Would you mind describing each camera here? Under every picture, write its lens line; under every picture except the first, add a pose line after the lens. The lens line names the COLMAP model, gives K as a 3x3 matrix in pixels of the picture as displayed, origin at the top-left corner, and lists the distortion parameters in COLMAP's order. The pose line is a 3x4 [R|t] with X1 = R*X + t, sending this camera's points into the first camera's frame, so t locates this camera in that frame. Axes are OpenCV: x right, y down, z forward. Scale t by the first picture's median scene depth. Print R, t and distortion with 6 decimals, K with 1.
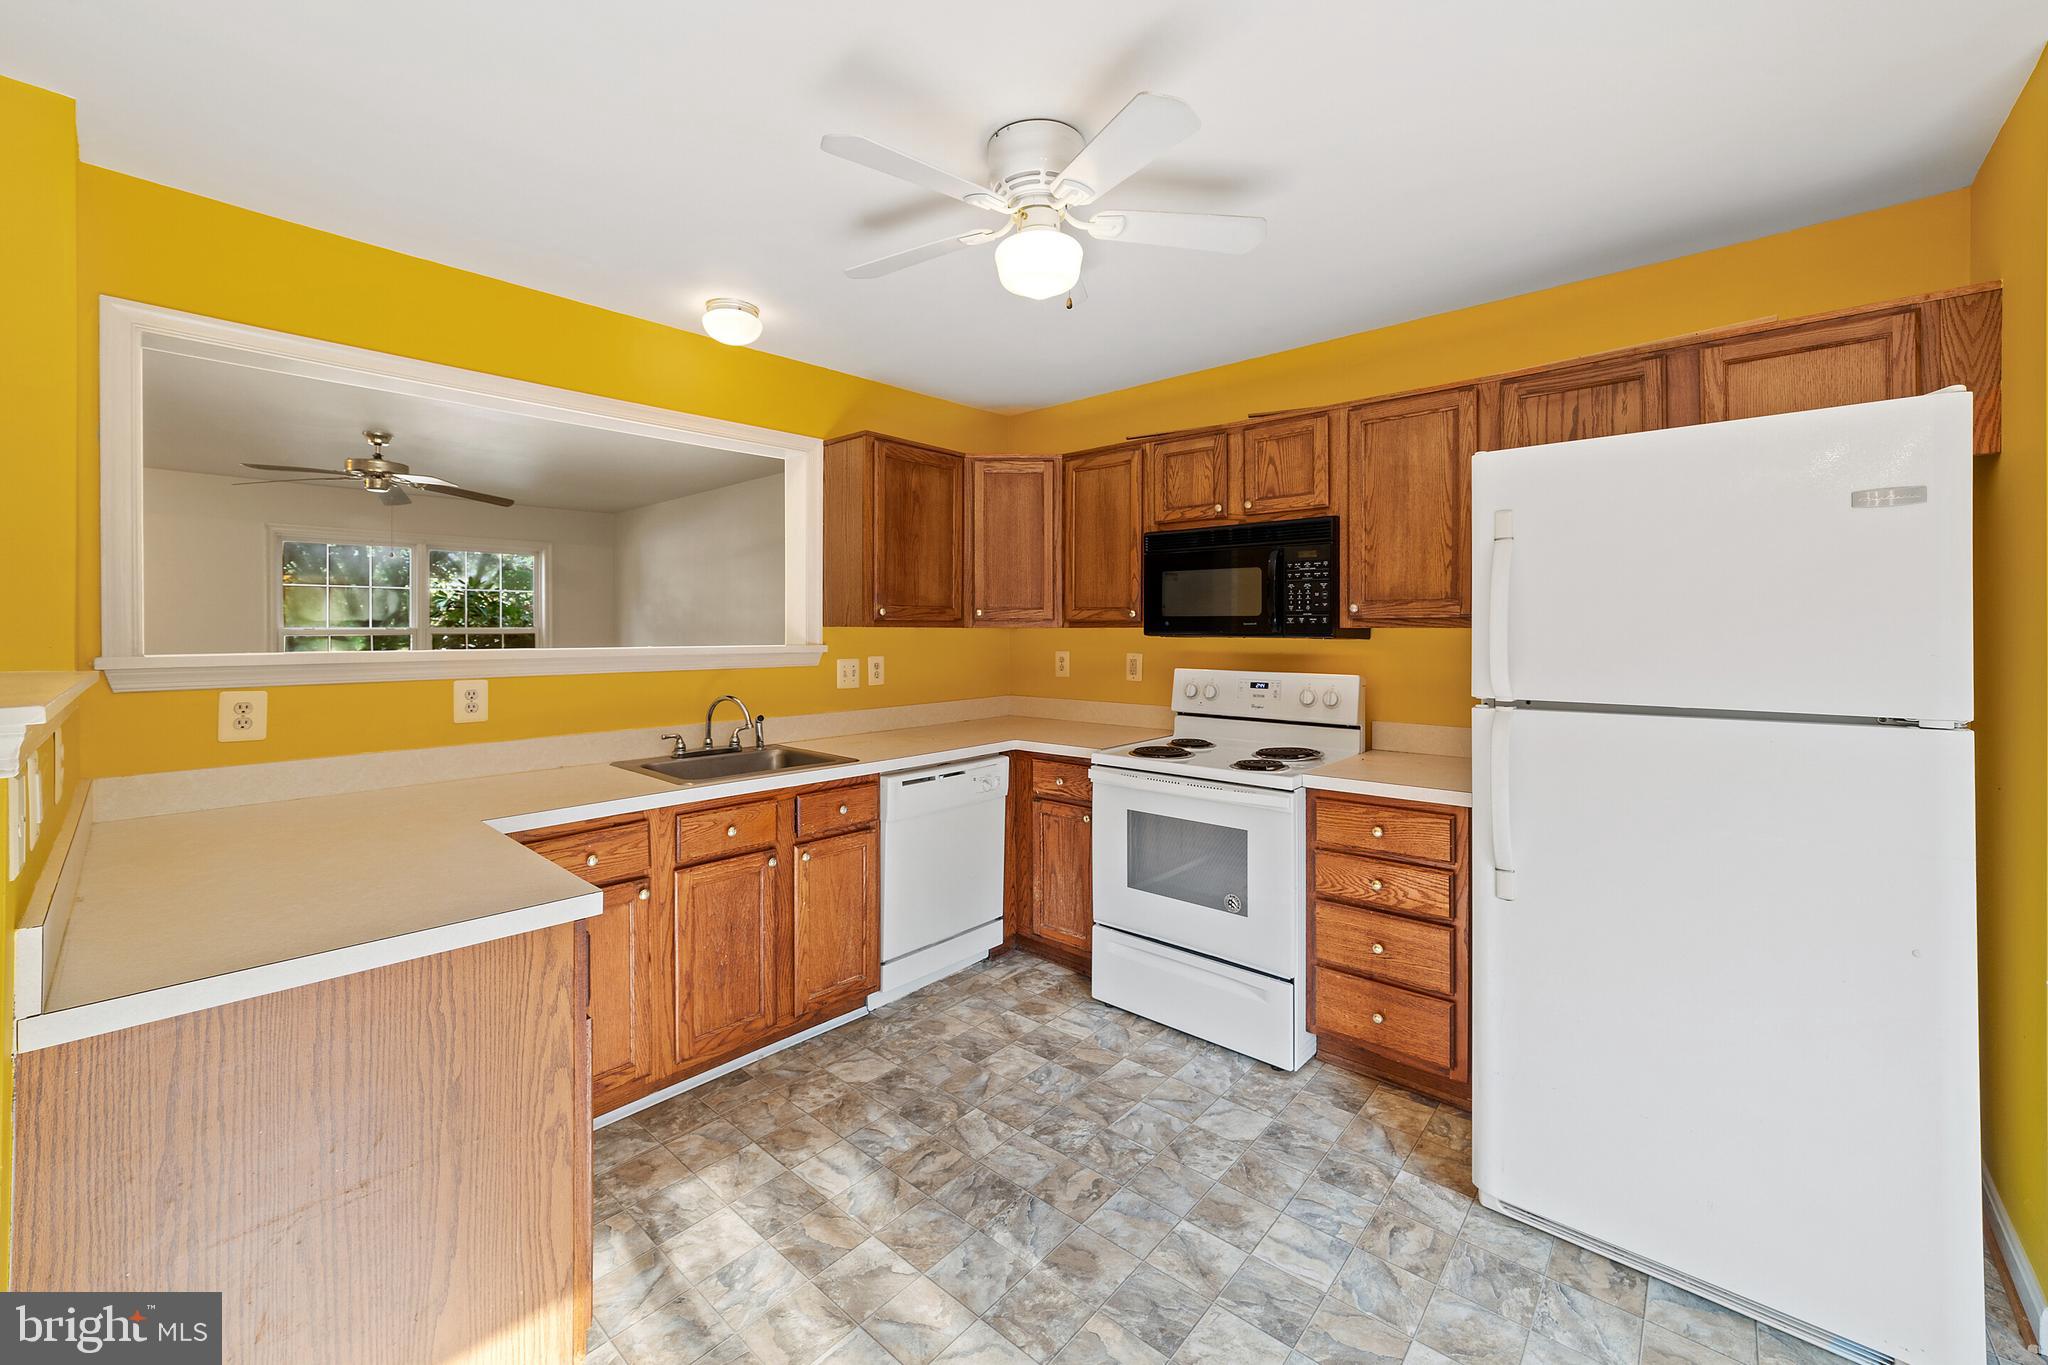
lens RADIAL K [[798.8, 0, 1023.0], [0, 798.8, 648.4], [0, 0, 1]] dist [-0.031017, 0.010877]
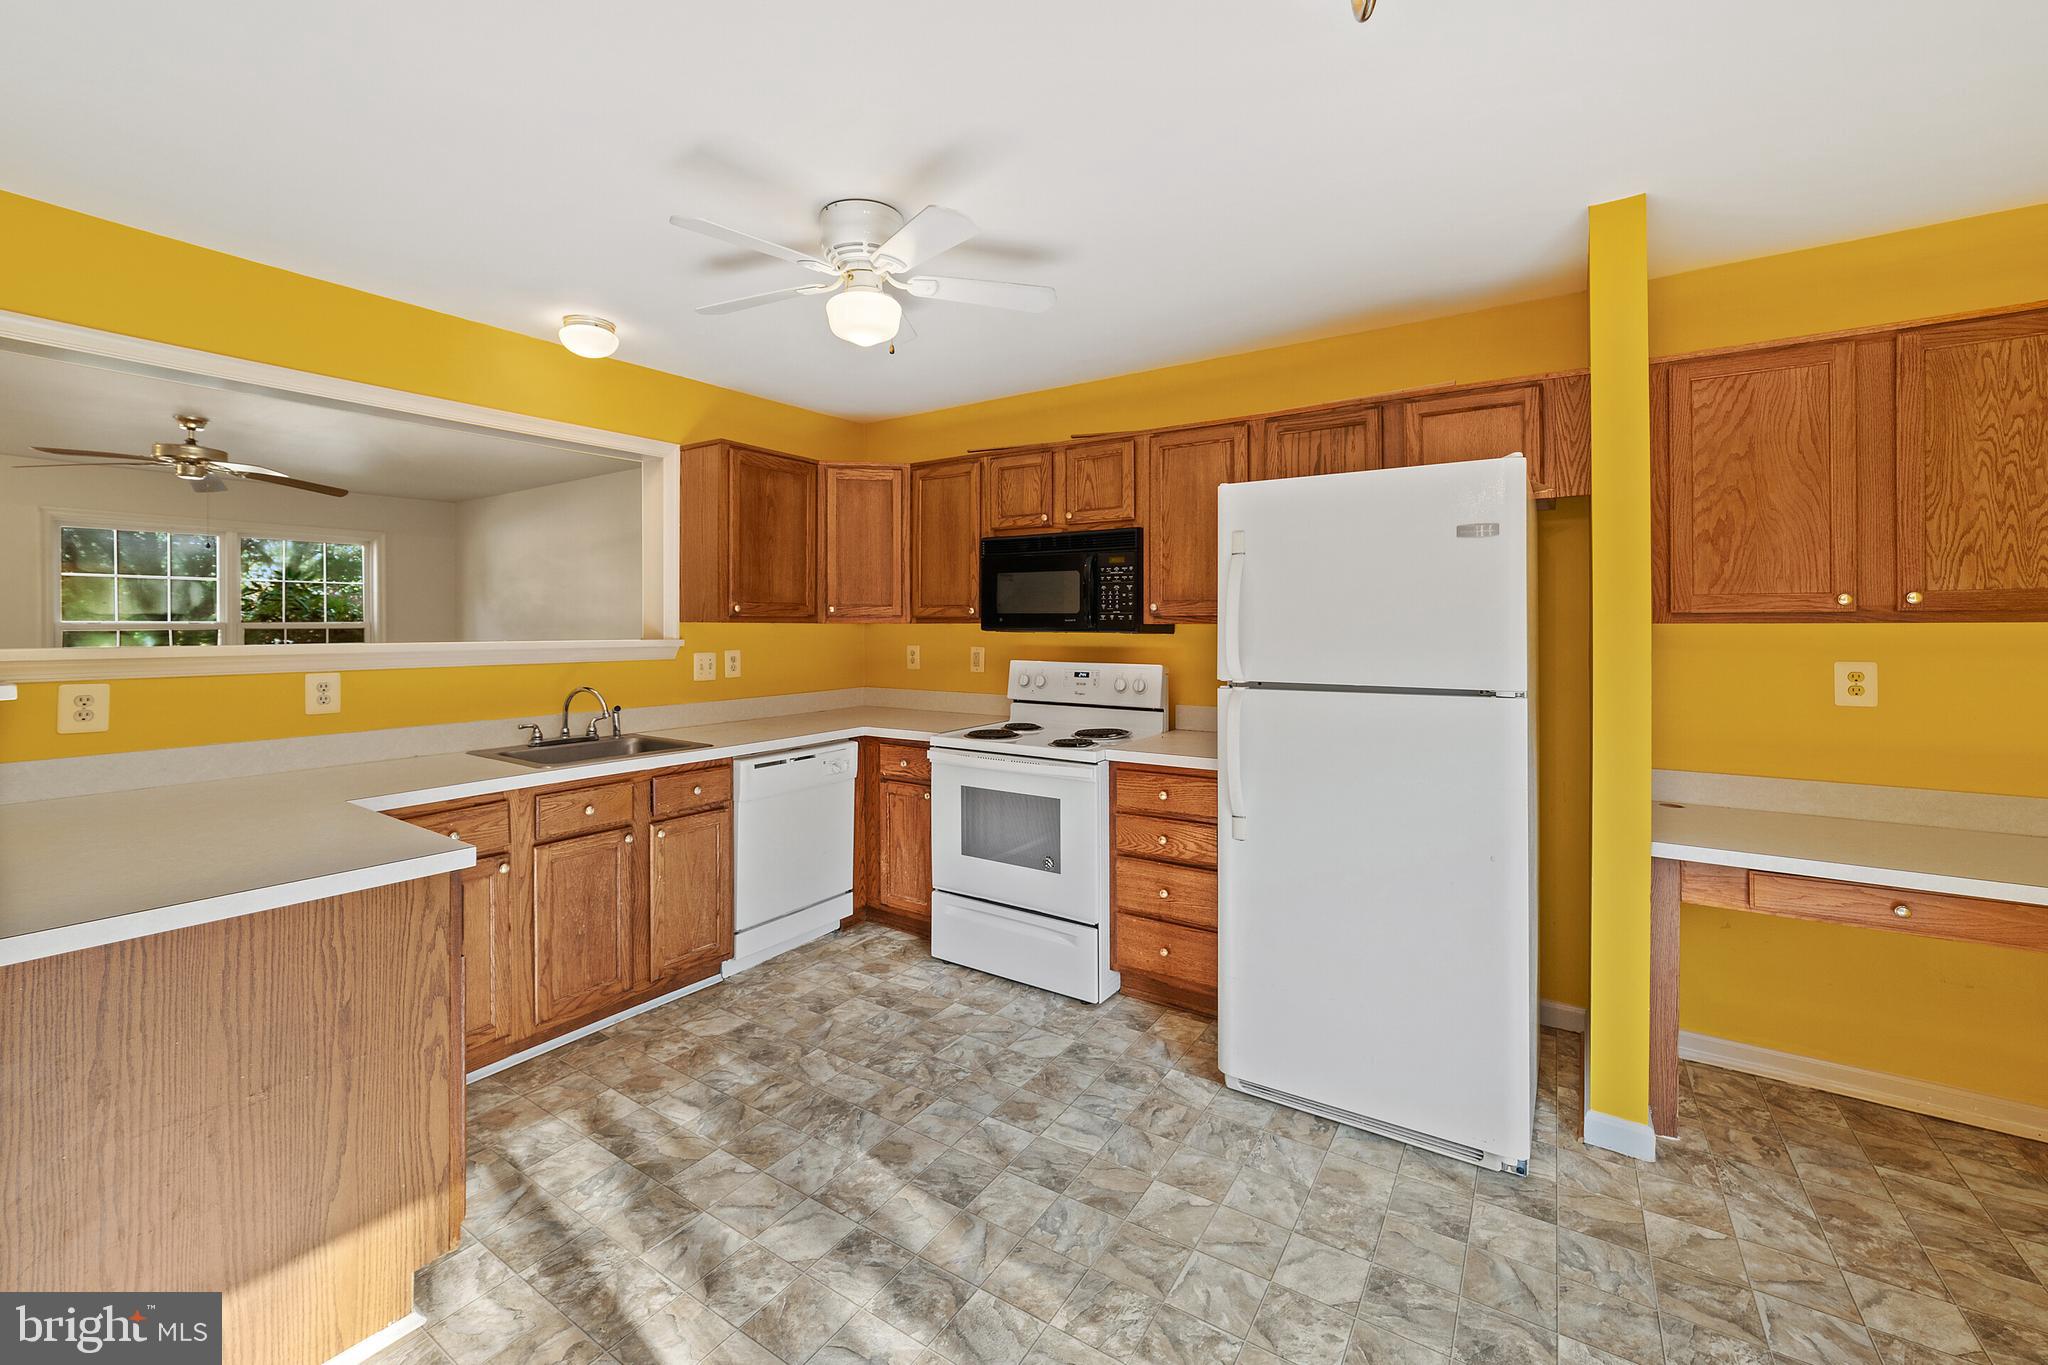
lens RADIAL K [[818.6, 0, 1018.7], [0, 818.6, 641.2], [0, 0, 1]] dist [-0.028096, 0.010248]
pose [[0.990310, -0.001380, 0.138868, 0.053211], [0.001876, 0.999992, -0.003442, 0.003047], [-0.138862, 0.003669, 0.990305, -0.159081]]
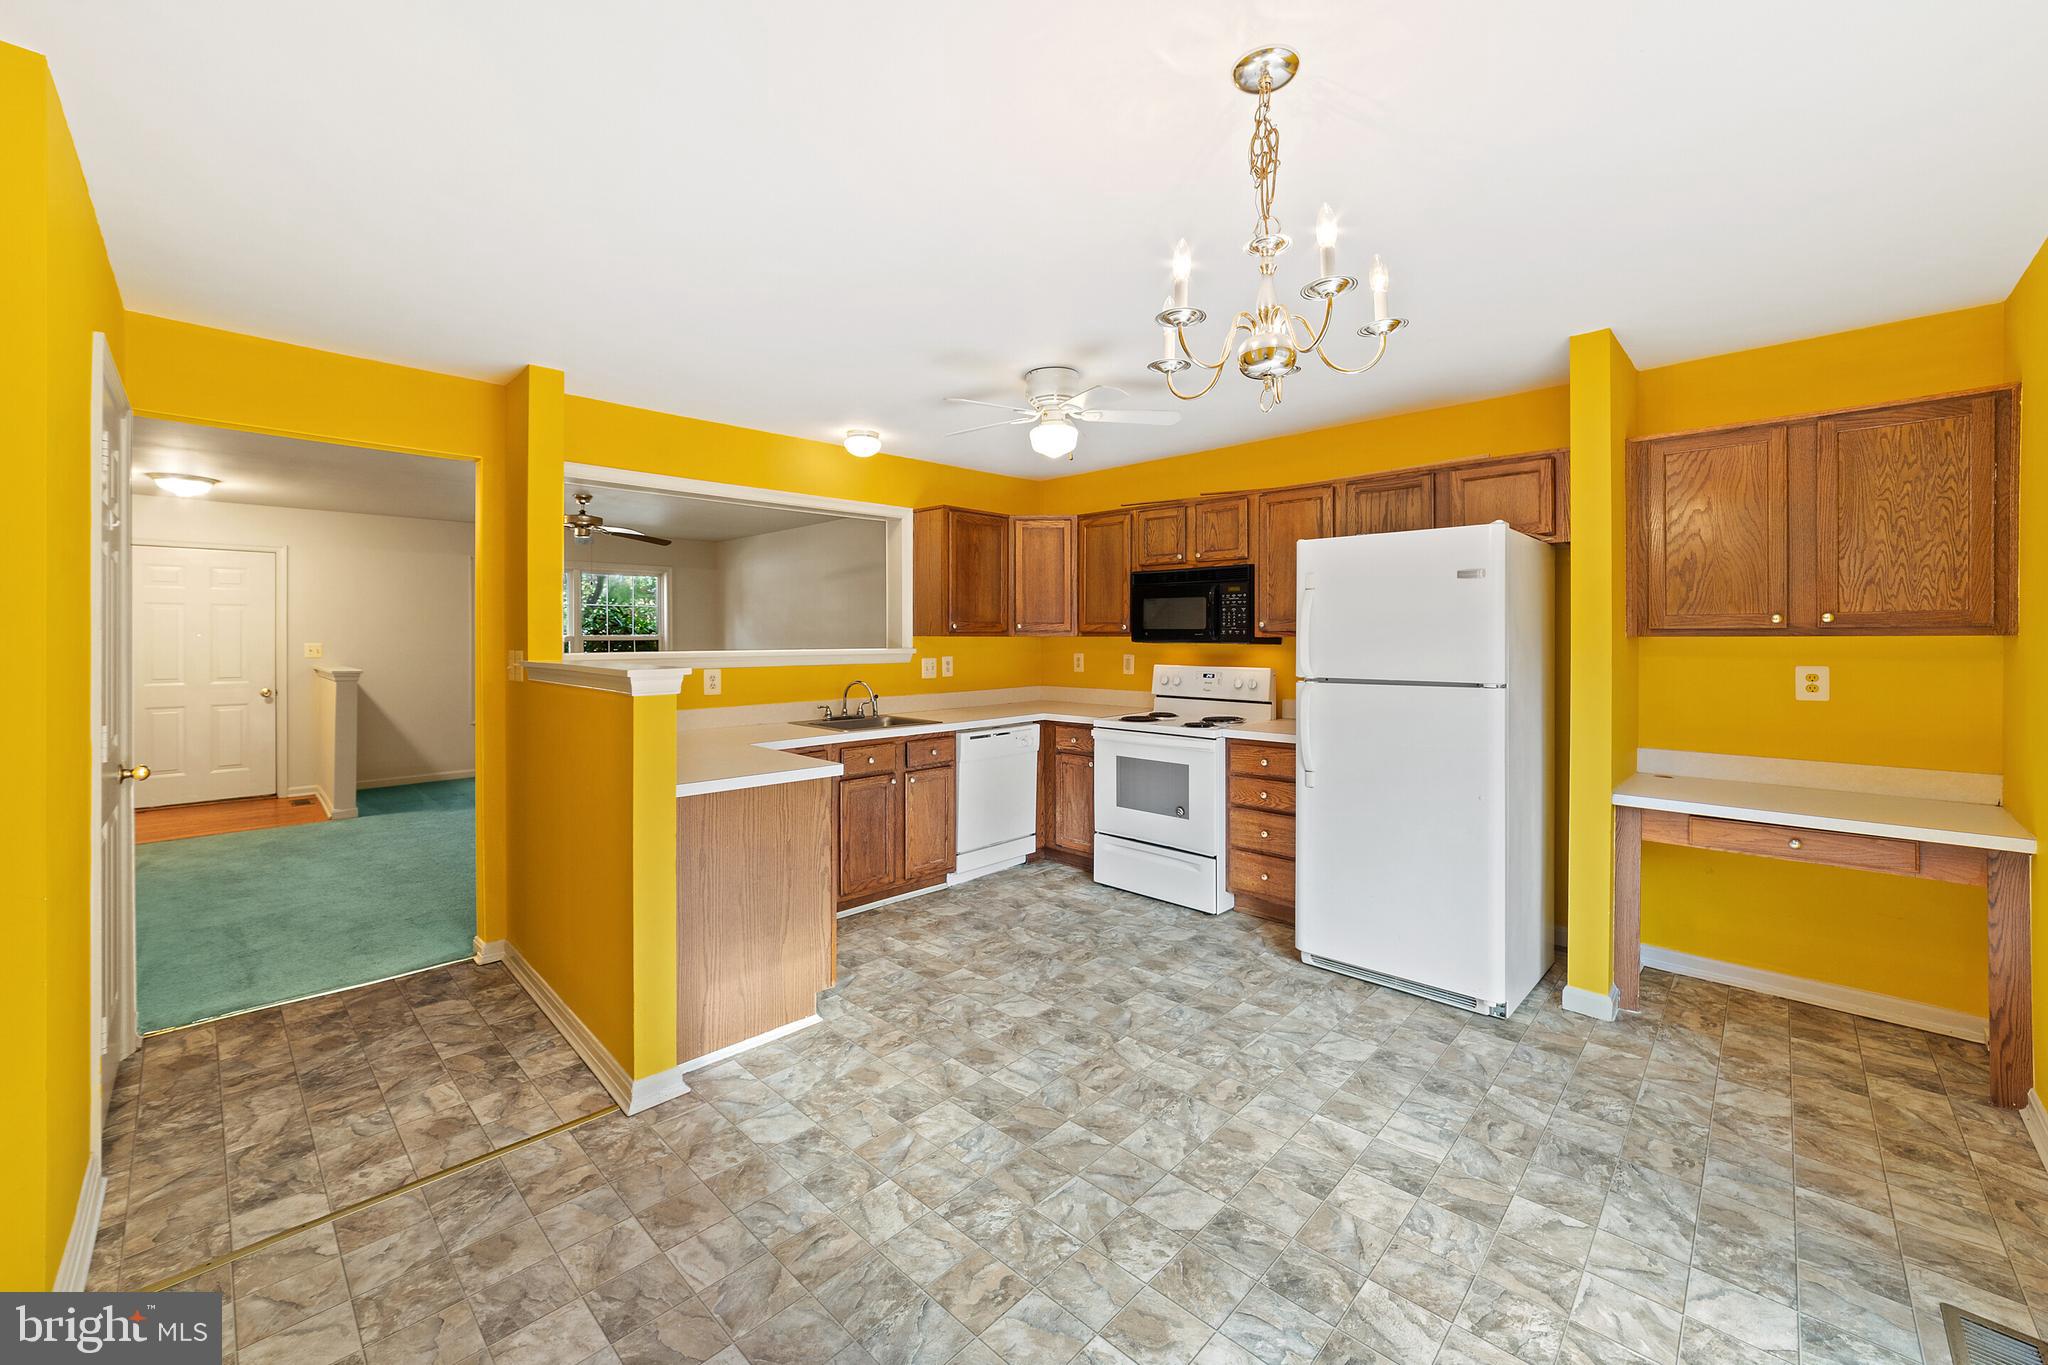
lens RADIAL K [[798.8, 0, 1023.0], [0, 798.8, 648.4], [0, 0, 1]] dist [-0.031017, 0.010877]
pose [[0.999008, -0.000291, -0.044526, 0.020790], [-0.000018, 0.999976, -0.006945, 0.006941], [0.044527, 0.006939, 0.998984, -0.563686]]
